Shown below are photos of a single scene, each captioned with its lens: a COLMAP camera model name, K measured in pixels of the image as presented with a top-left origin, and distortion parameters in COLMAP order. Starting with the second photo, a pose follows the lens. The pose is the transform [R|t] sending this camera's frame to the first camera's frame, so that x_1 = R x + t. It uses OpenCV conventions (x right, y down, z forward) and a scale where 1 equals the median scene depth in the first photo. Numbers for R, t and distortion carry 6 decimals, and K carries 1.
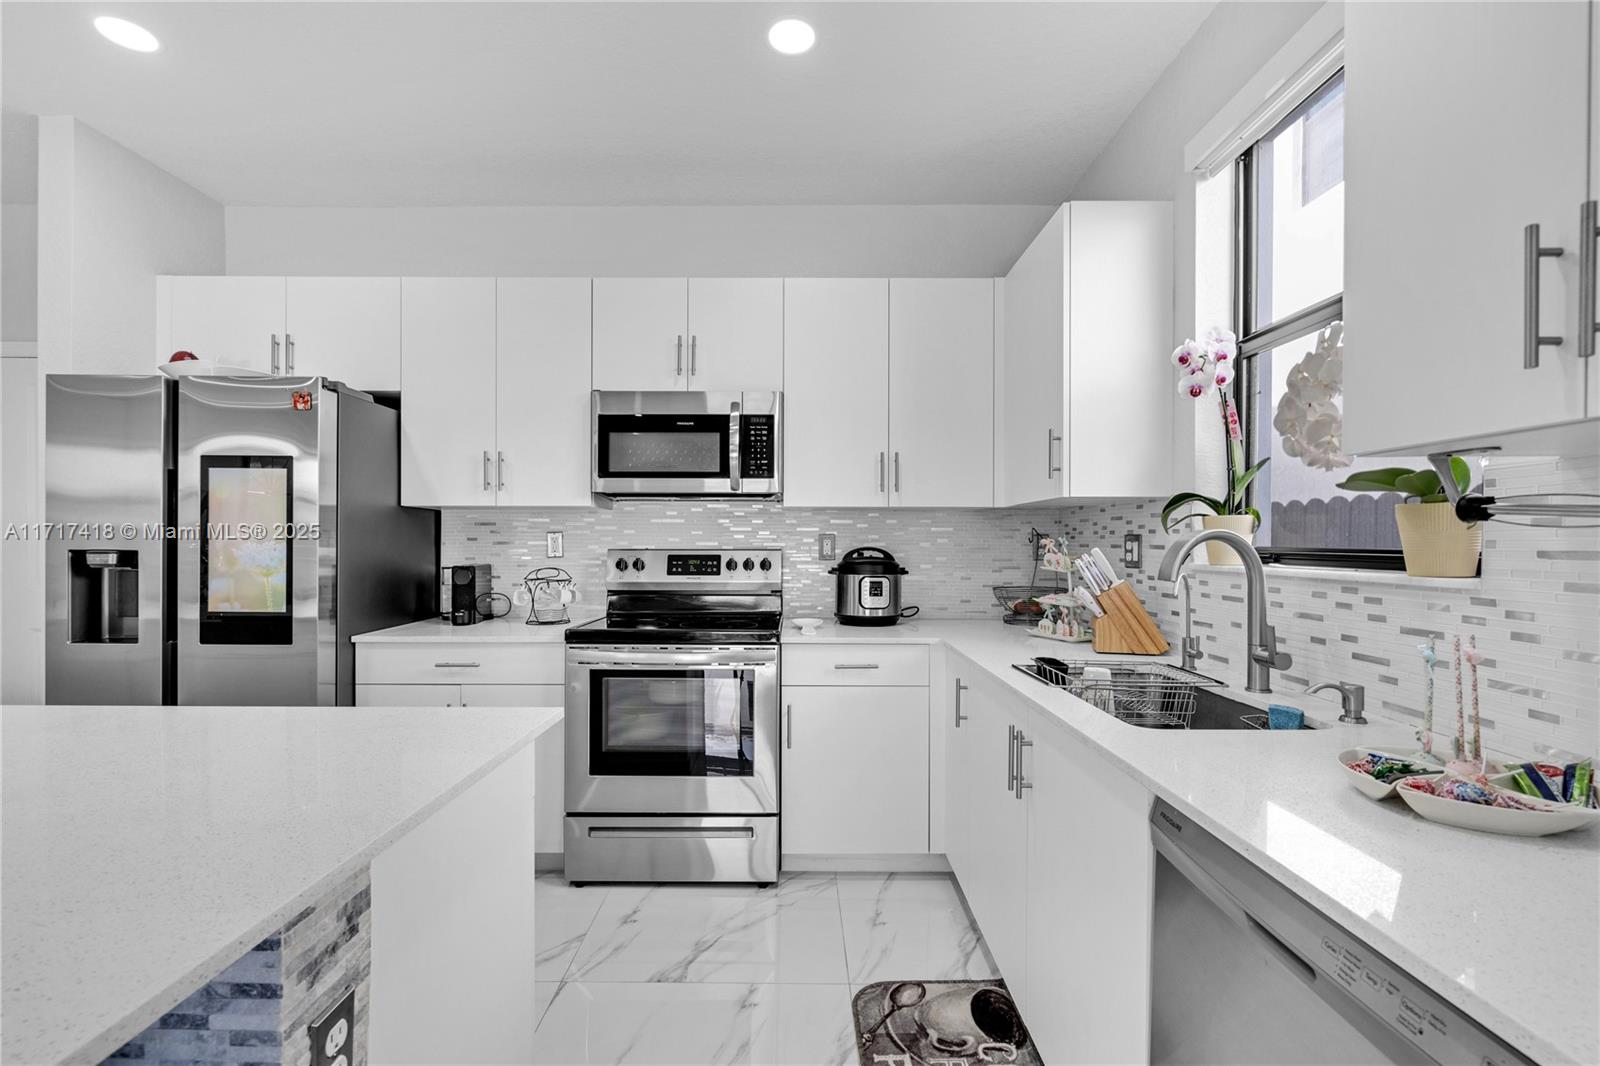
lens RADIAL K [[731.8, 0, 790.5], [0, 731.8, 543.4], [0, 0, 1]] dist [-0.001552, 0.000869]
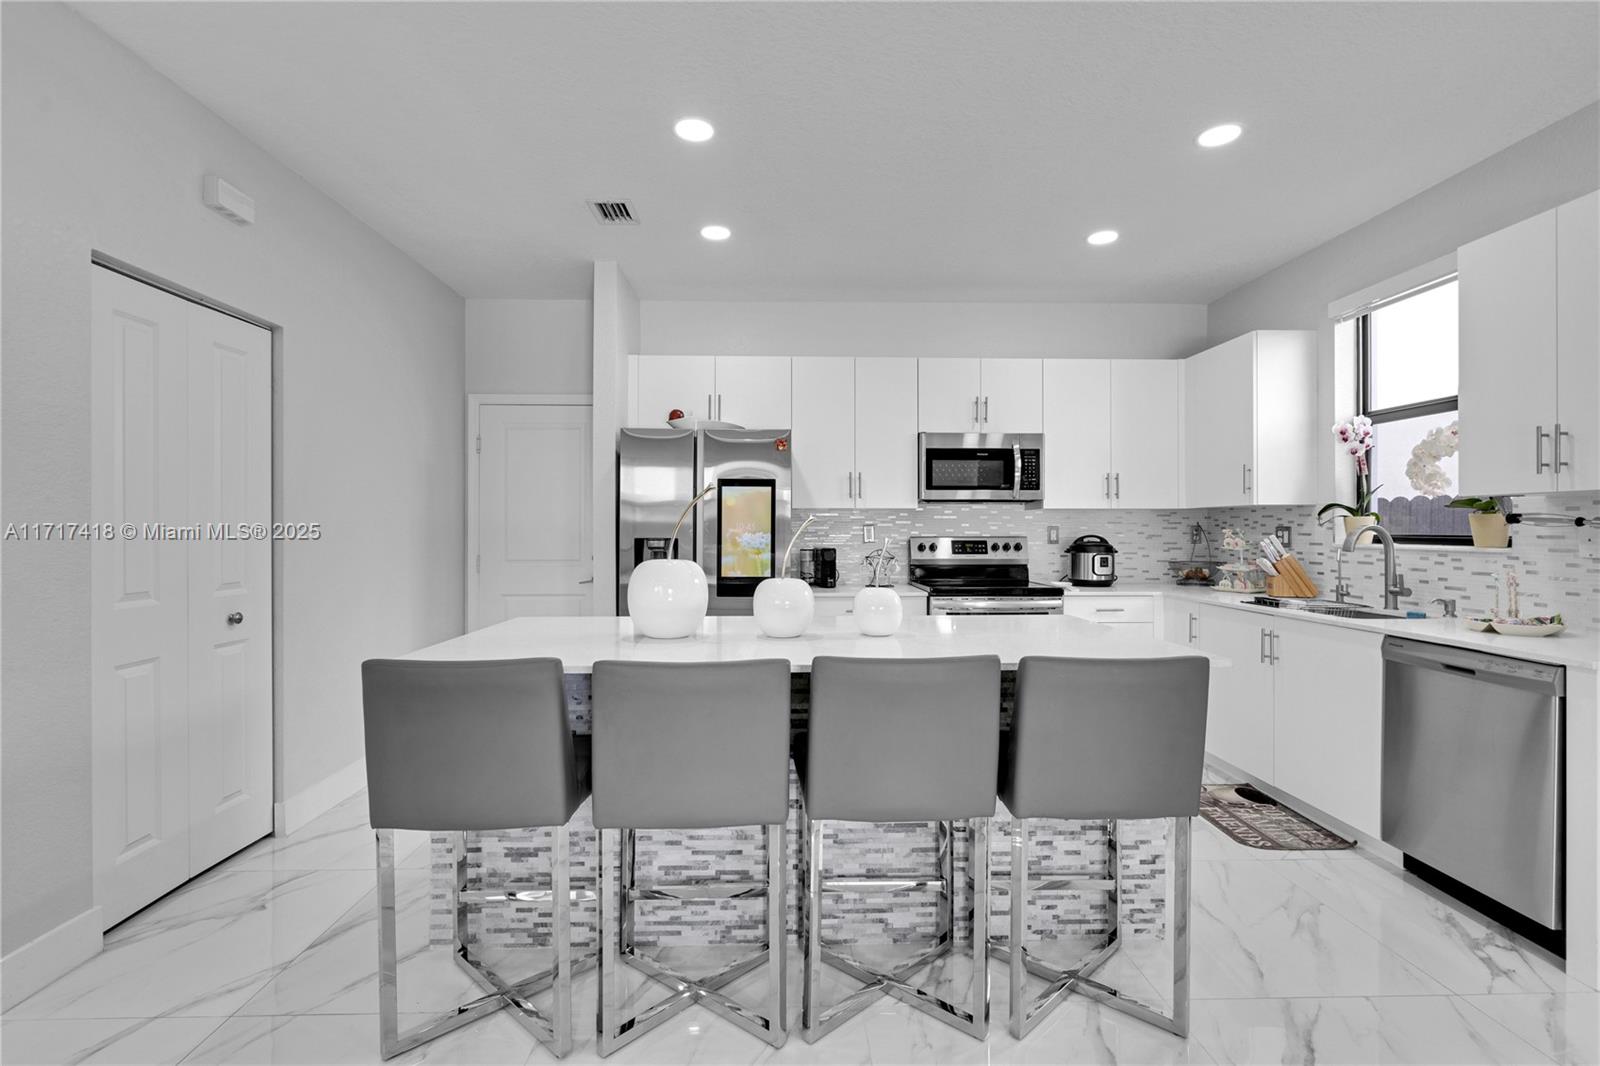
lens RADIAL K [[731.8, 0, 802.1], [0, 731.8, 523.6], [0, 0, 1]] dist [-0.001552, 0.000869]
pose [[0.999456, -0.002389, 0.032899, -0.660373], [0.002750, 0.999936, -0.010931, -0.004203], [-0.032871, 0.011016, 0.999399, -0.593776]]
